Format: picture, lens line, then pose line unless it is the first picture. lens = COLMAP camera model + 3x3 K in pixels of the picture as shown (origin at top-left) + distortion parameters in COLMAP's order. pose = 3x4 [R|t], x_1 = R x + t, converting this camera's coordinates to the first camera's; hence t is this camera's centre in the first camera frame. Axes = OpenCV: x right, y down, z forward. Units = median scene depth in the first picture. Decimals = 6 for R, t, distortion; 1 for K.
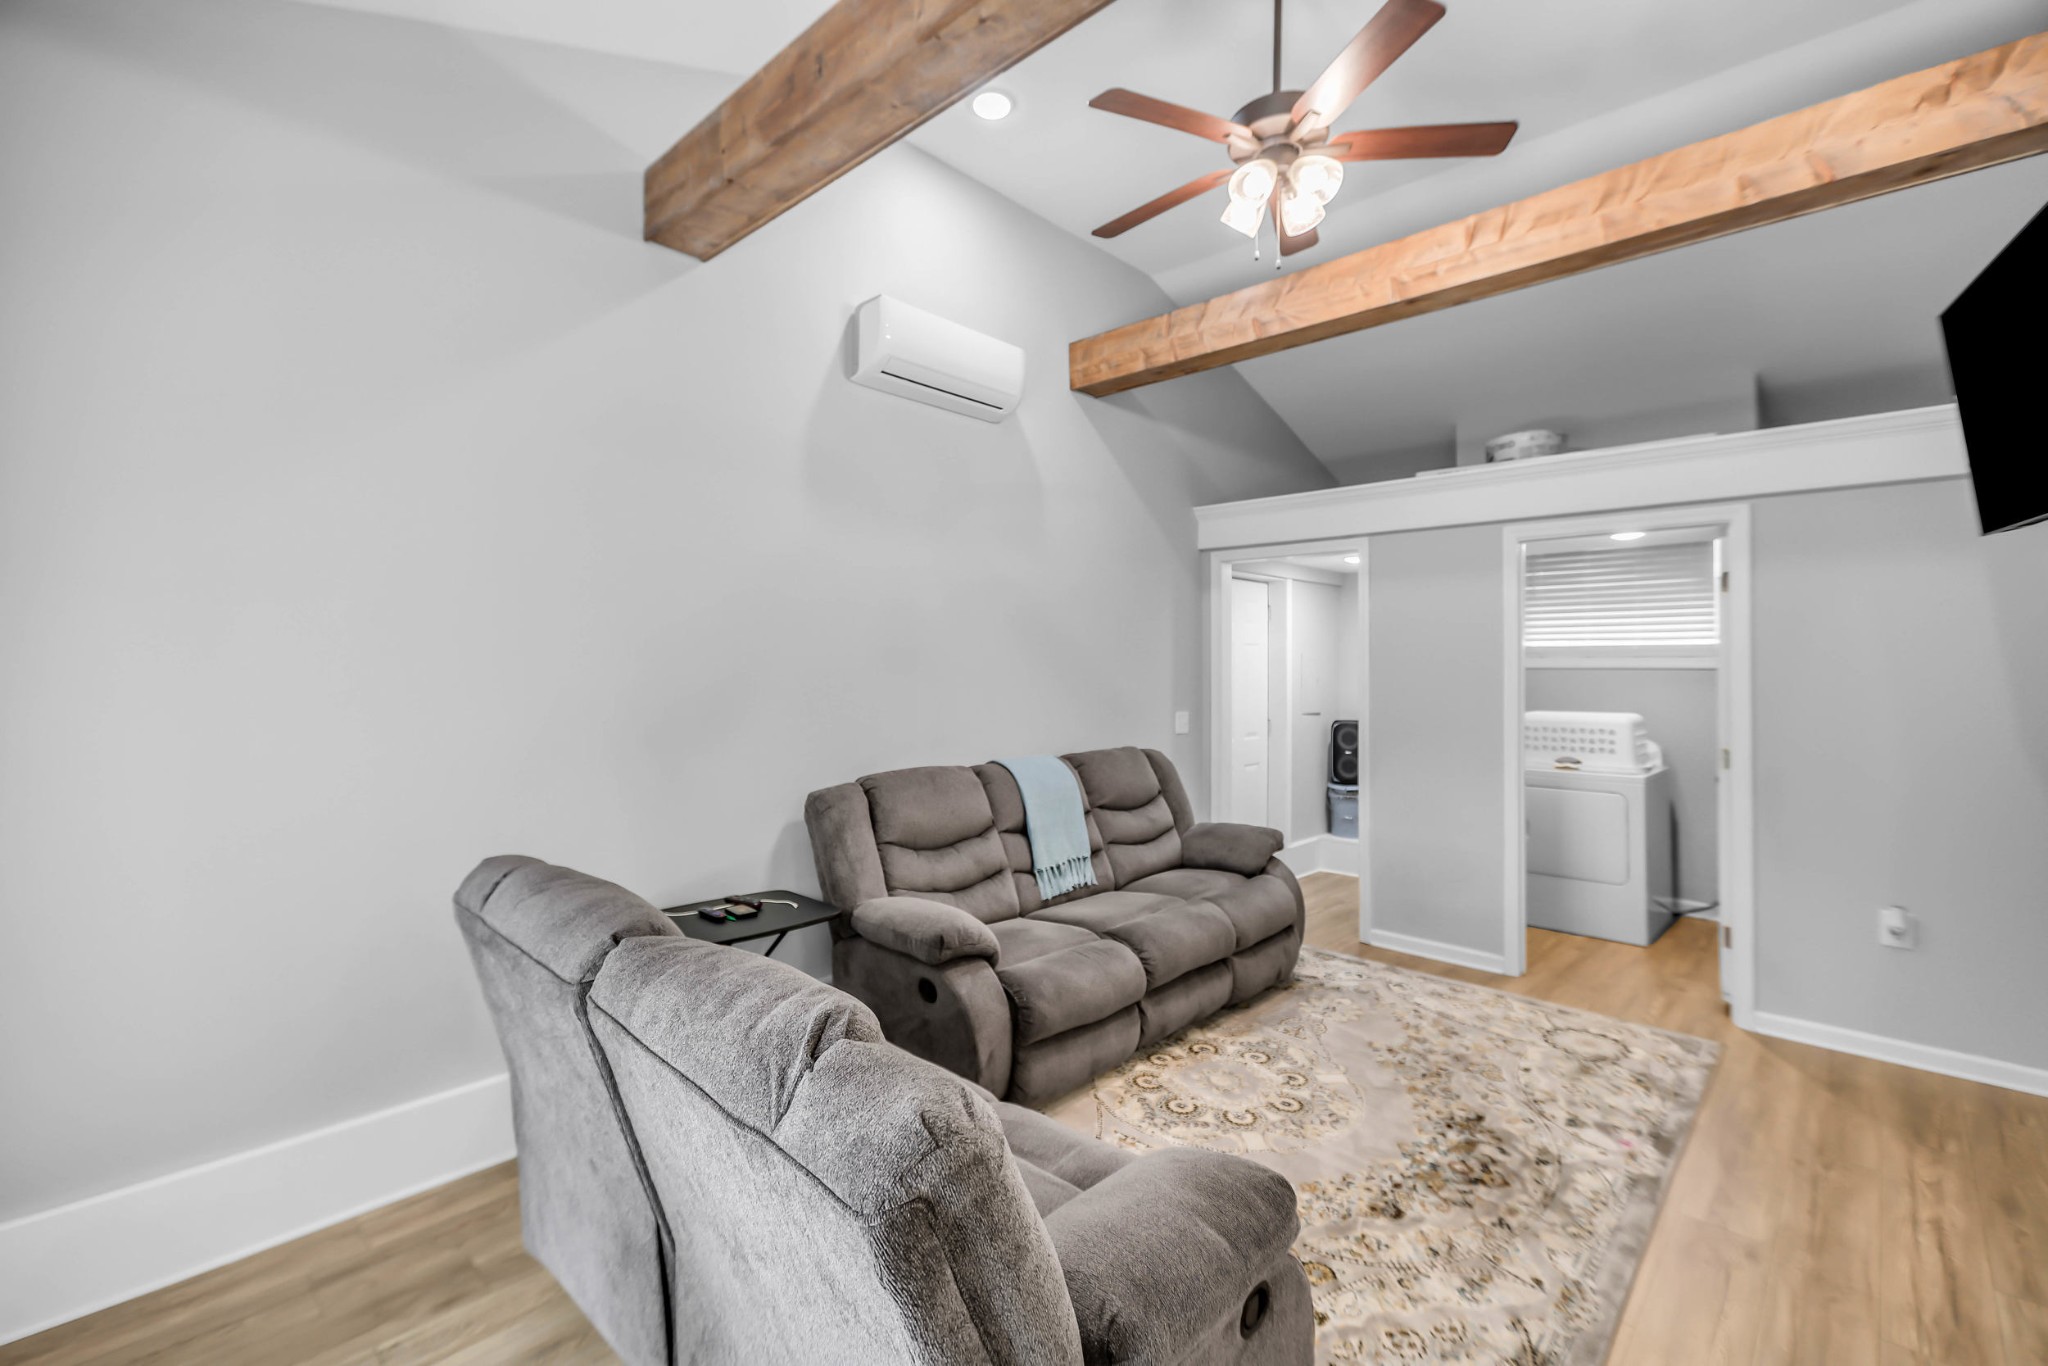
lens RADIAL K [[883.9, 0, 1017.7], [0, 883.9, 657.4], [0, 0, 1]] dist [0.001874, 0.004735]
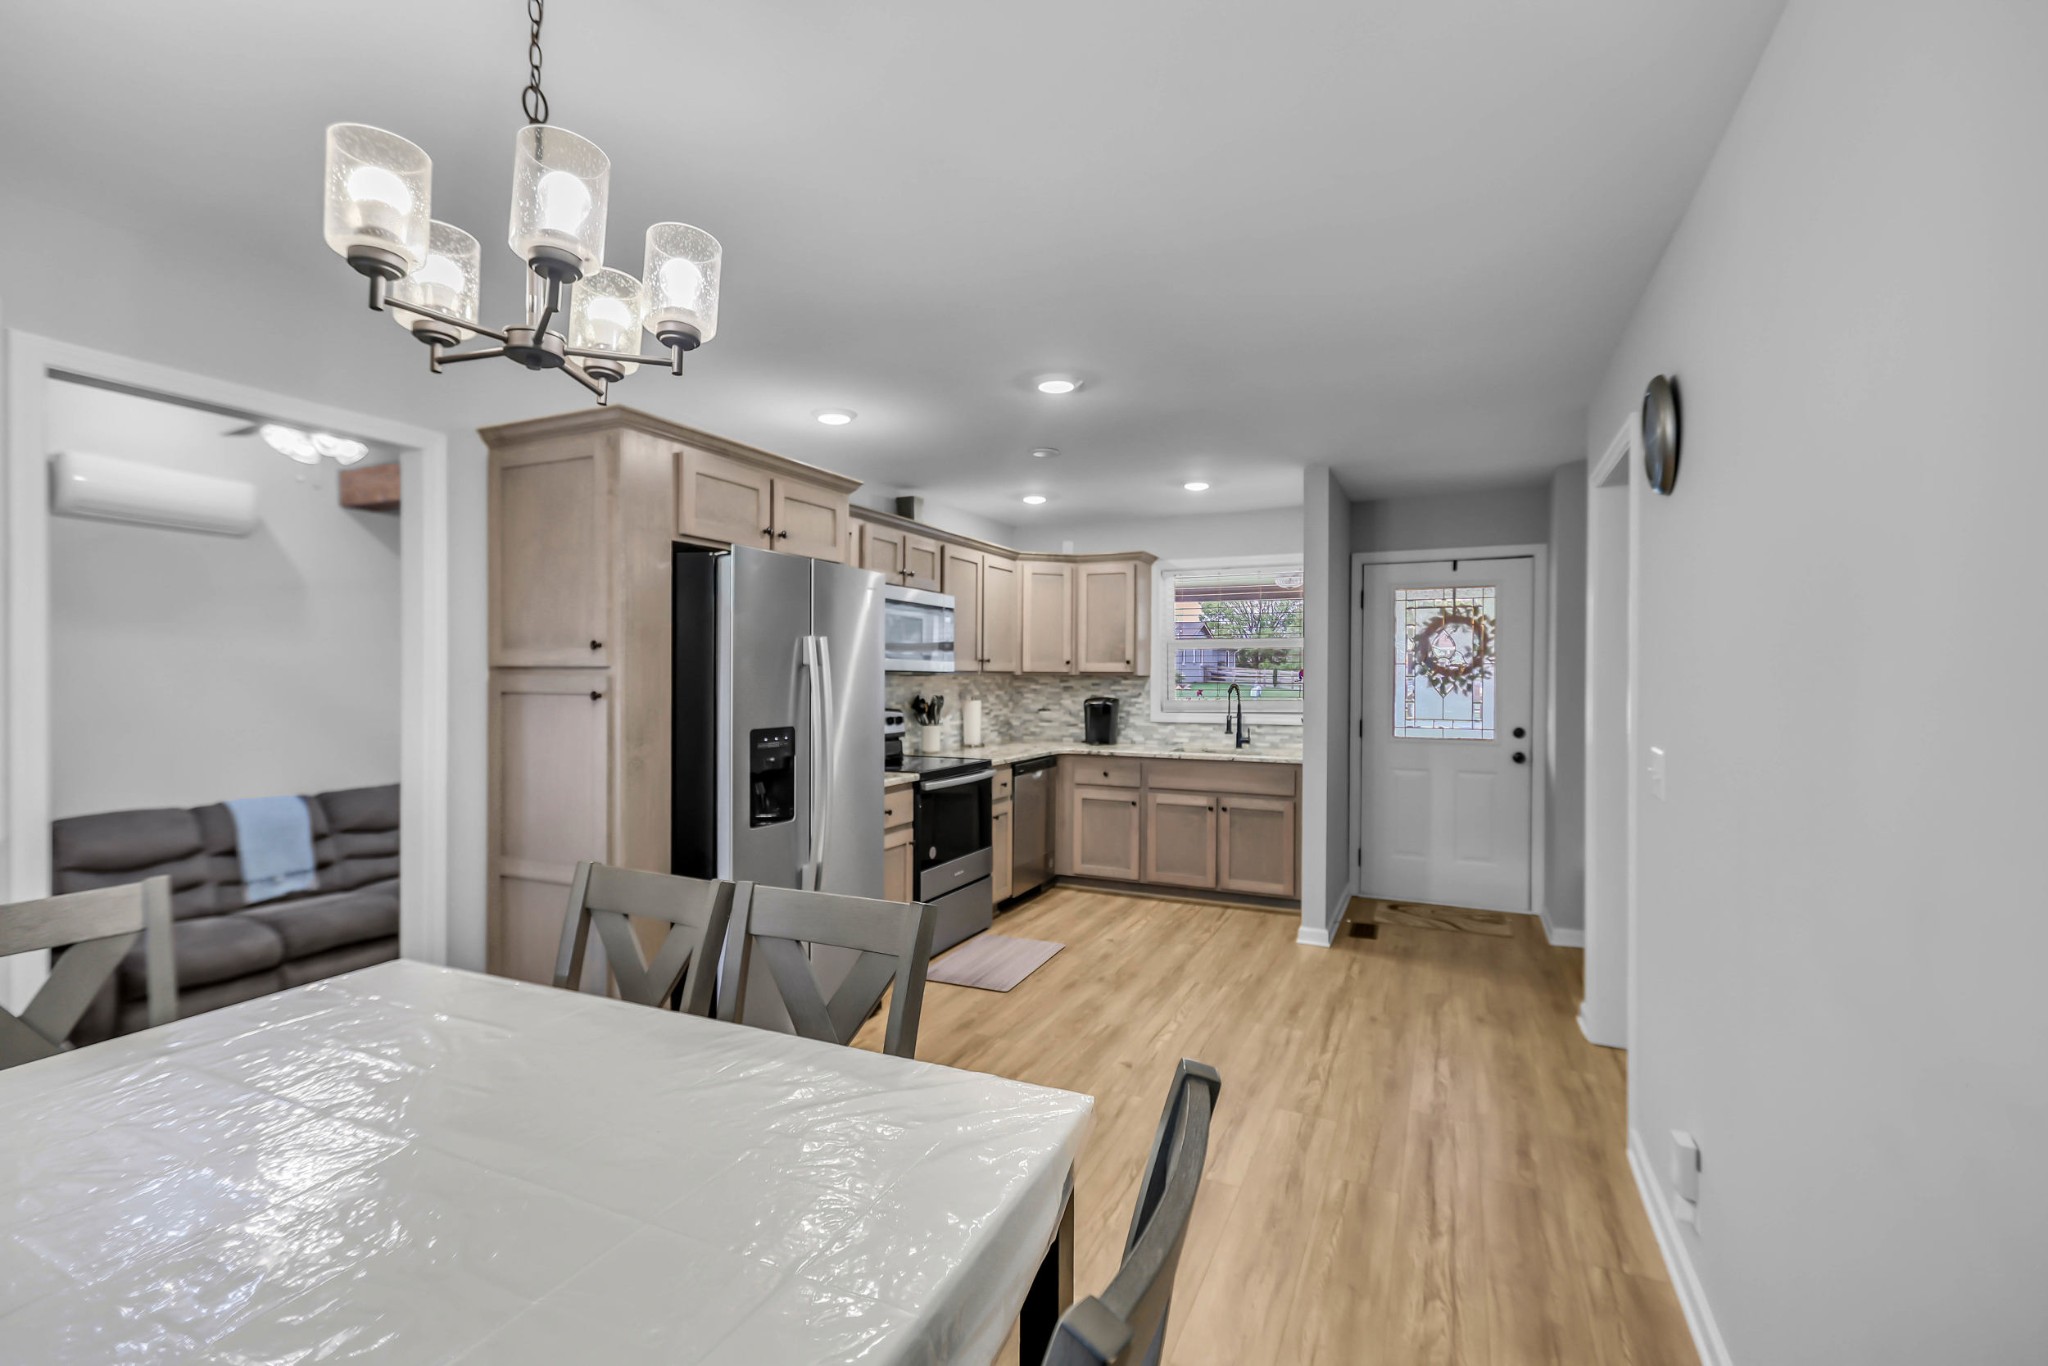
lens RADIAL K [[899.6, 0, 1027.5], [0, 899.6, 680.8], [0, 0, 1]] dist [0.002349, 0.000115]
pose [[0.947015, -0.002238, 0.321181, 0.790165], [-0.004852, 0.999762, 0.021275, -0.109305], [-0.321153, -0.021706, 0.946779, -0.742318]]
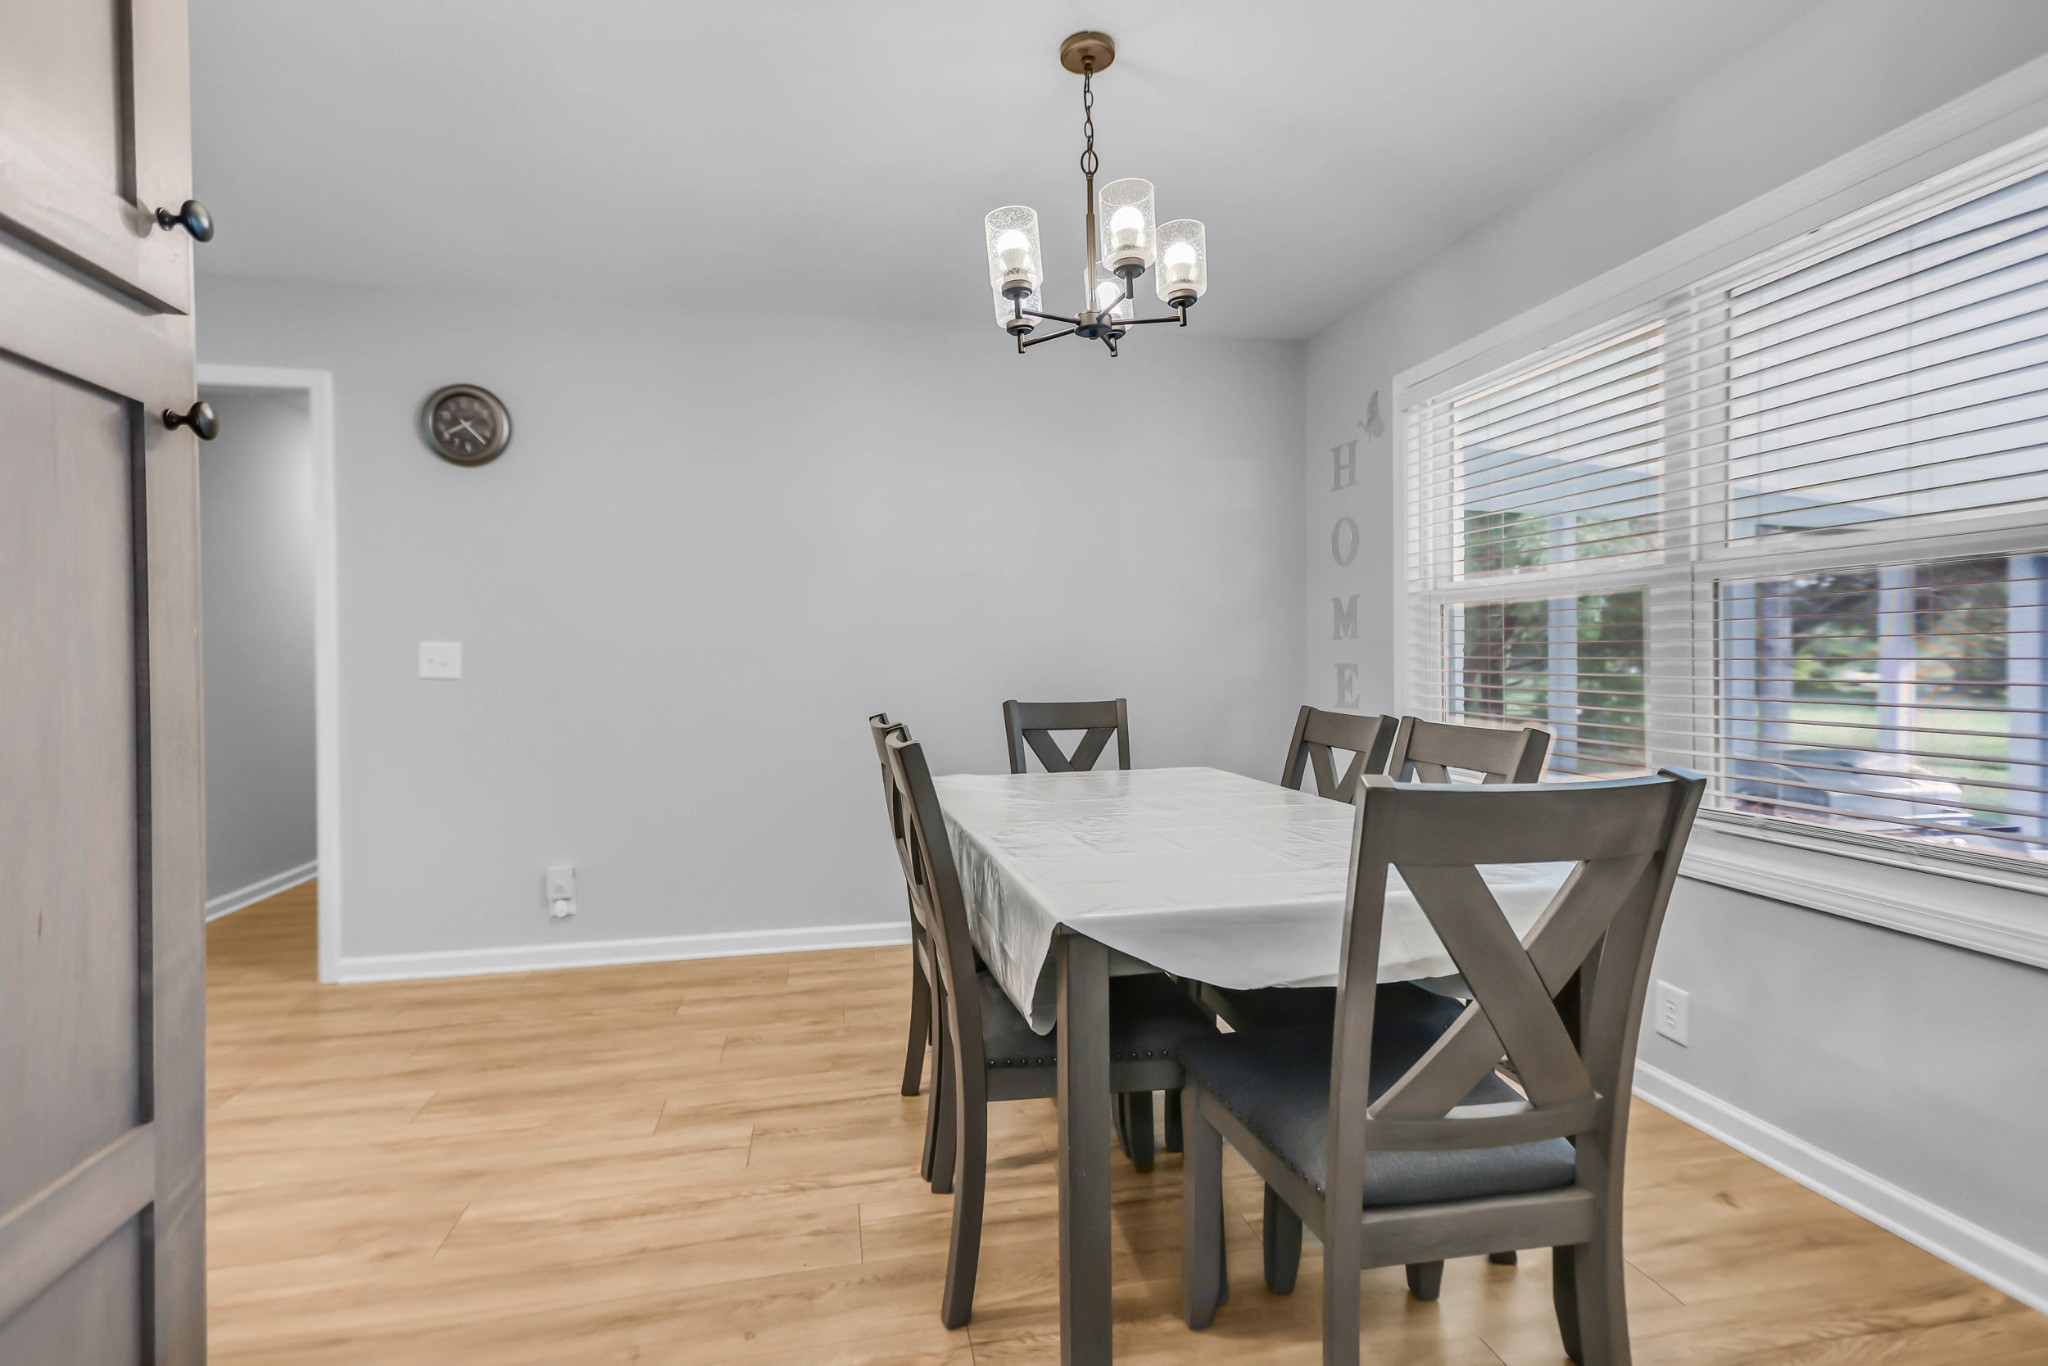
lens RADIAL K [[924.8, 0, 1011.5], [0, 924.8, 663.3], [0, 0, 1]] dist [0.003169, 0.001077]
pose [[-0.822155, 0.000483, 0.569264, 0.390815], [-0.000922, 0.999997, -0.002180, -0.021195], [-0.569263, -0.002317, -0.822152, 0.235806]]
